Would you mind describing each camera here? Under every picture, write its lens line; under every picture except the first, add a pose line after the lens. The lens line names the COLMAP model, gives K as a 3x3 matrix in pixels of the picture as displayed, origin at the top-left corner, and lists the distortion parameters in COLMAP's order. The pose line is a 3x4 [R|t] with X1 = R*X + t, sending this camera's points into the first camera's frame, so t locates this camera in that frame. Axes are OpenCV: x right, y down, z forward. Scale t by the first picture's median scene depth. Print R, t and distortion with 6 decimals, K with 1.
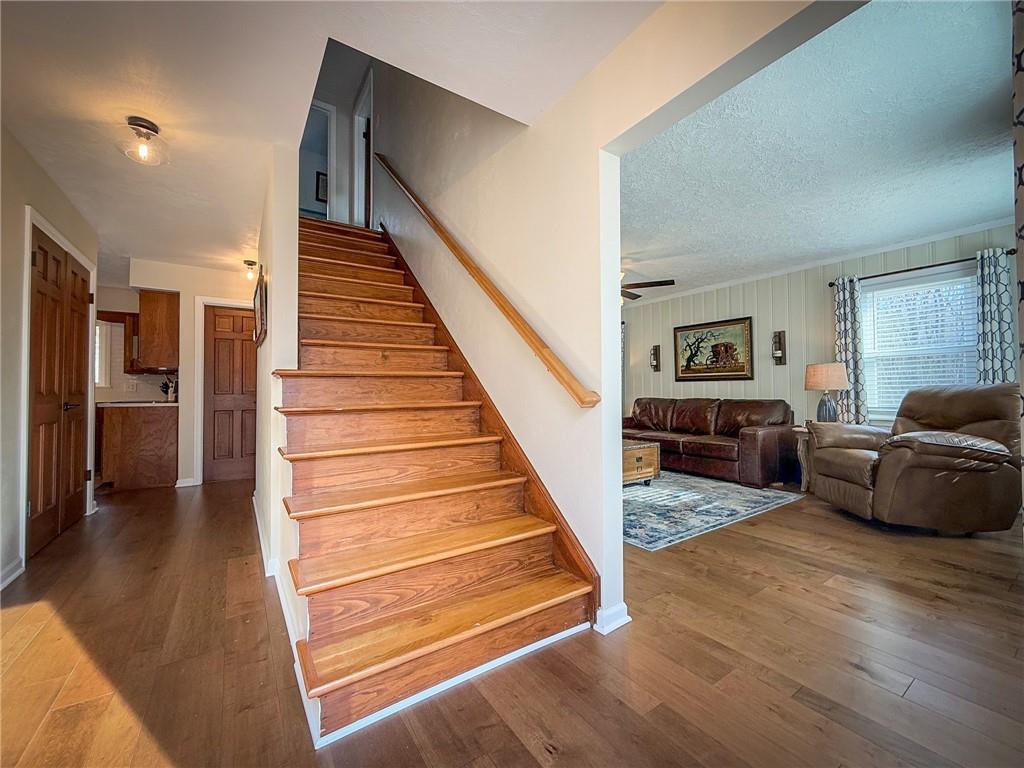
lens RADIAL K [[406.6, 0, 514.1], [0, 406.6, 383.5], [0, 0, 1]] dist [0.002047, -0.000080]
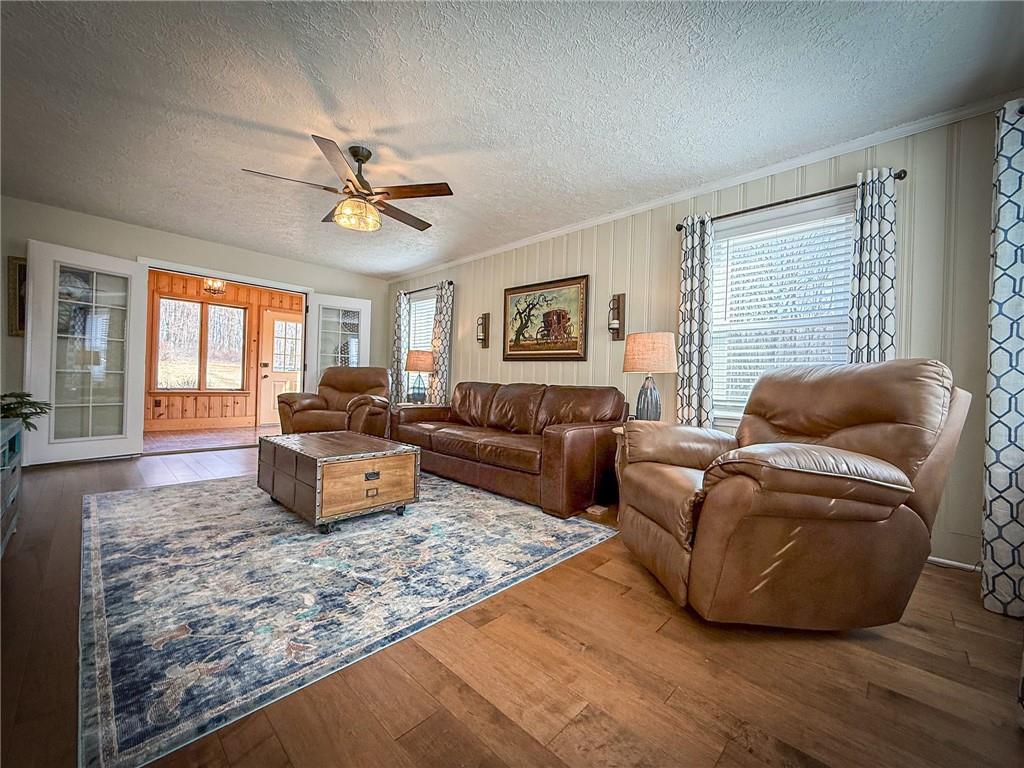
lens RADIAL K [[406.6, 0, 511.5], [0, 406.6, 382.7], [0, 0, 1]] dist [0.002047, -0.000080]
pose [[0.977838, 0.037535, 0.205972, 0.368013], [-0.042157, 0.998947, 0.018094, 0.029764], [-0.205076, -0.026376, 0.978391, 0.368244]]
